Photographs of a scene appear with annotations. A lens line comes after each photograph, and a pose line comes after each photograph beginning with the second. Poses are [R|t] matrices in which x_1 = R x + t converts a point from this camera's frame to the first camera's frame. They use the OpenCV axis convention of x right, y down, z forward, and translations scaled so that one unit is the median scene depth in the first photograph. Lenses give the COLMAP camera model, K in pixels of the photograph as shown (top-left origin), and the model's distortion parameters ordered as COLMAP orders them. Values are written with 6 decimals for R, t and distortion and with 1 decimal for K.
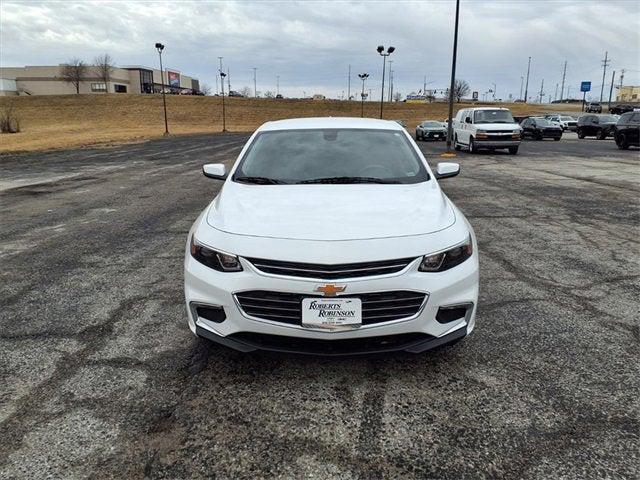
lens RADIAL K [[506.7, 0, 320.0], [0, 506.7, 240.0], [0, 0, 1]] dist [0.067268, -0.093523]
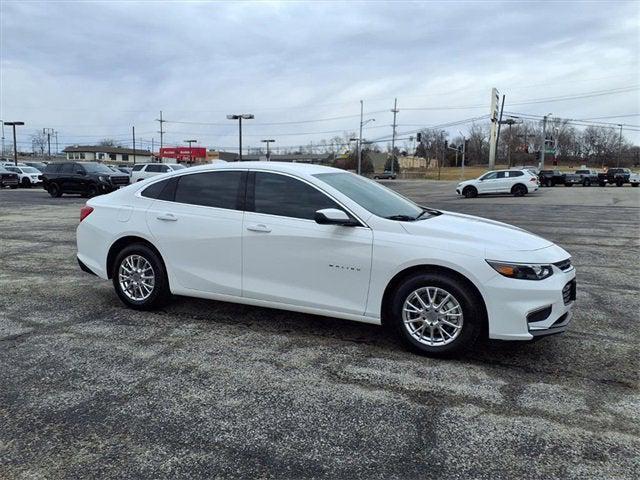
lens RADIAL K [[505.2, 0, 319.4], [0, 505.2, 252.8], [0, 0, 1]] dist [0.060033, -0.085984]
pose [[0.389972, -0.128475, 0.911820, -1.309729], [0.191257, 0.979926, 0.056273, -0.154498], [-0.900745, 0.152447, 0.406716, 0.797063]]
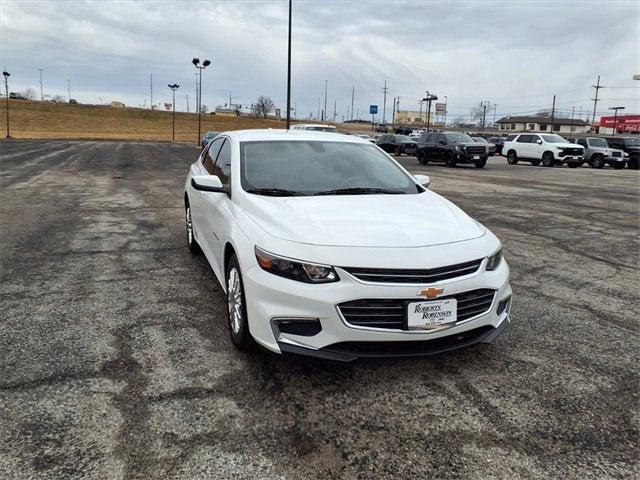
lens RADIAL K [[506.7, 0, 320.0], [0, 506.7, 240.0], [0, 0, 1]] dist [0.067268, -0.093523]
pose [[0.931393, -0.043037, 0.361462, -0.437985], [0.051726, 0.998558, -0.014392, -0.006889], [-0.360321, 0.032101, 0.932276, 0.058274]]
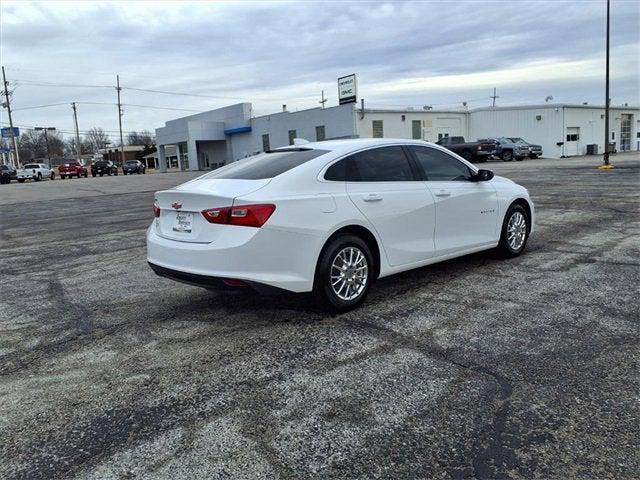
lens RADIAL K [[506.7, 0, 320.0], [0, 506.7, 240.0], [0, 0, 1]] dist [0.067268, -0.093523]
pose [[-0.692725, -0.070463, 0.717751, -1.038123], [0.215463, 0.929544, 0.299205, -0.558018], [-0.688264, 0.361916, -0.628737, 2.627399]]
